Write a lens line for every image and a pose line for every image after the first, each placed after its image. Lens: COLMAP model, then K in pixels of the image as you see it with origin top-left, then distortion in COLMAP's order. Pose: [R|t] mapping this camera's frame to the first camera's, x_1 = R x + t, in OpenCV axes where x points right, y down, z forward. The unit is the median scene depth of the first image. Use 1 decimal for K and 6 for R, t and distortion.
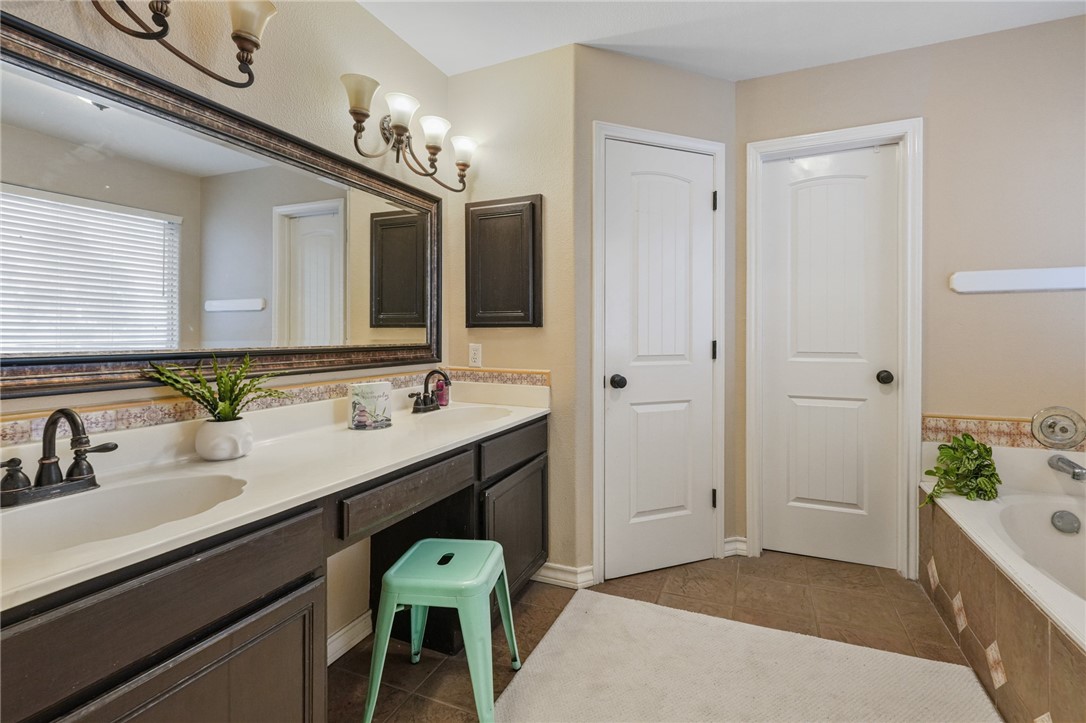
lens RADIAL K [[484.4, 0, 552.5], [0, 484.4, 332.3], [0, 0, 1]] dist [-0.002846, 0.001812]
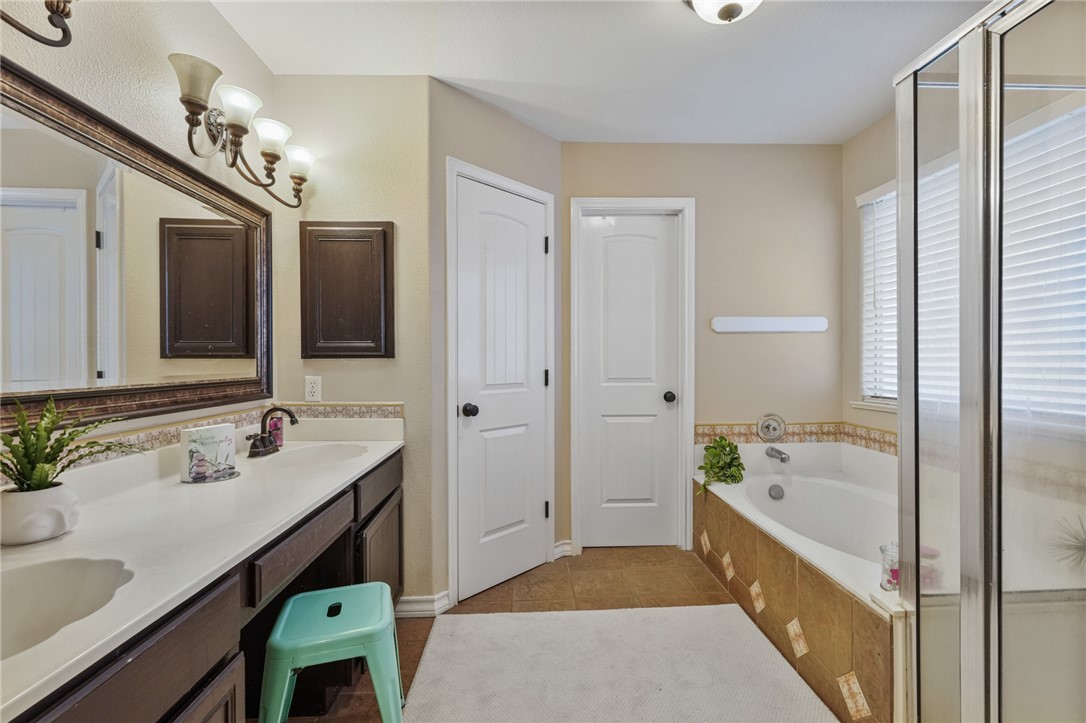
lens RADIAL K [[484.4, 0, 529.4], [0, 484.4, 360.6], [0, 0, 1]] dist [-0.002846, 0.001812]
pose [[0.905842, -0.004695, 0.423590, -0.200113], [0.001796, 0.999972, 0.007244, -0.013259], [-0.423612, -0.005801, 0.905825, -0.001277]]
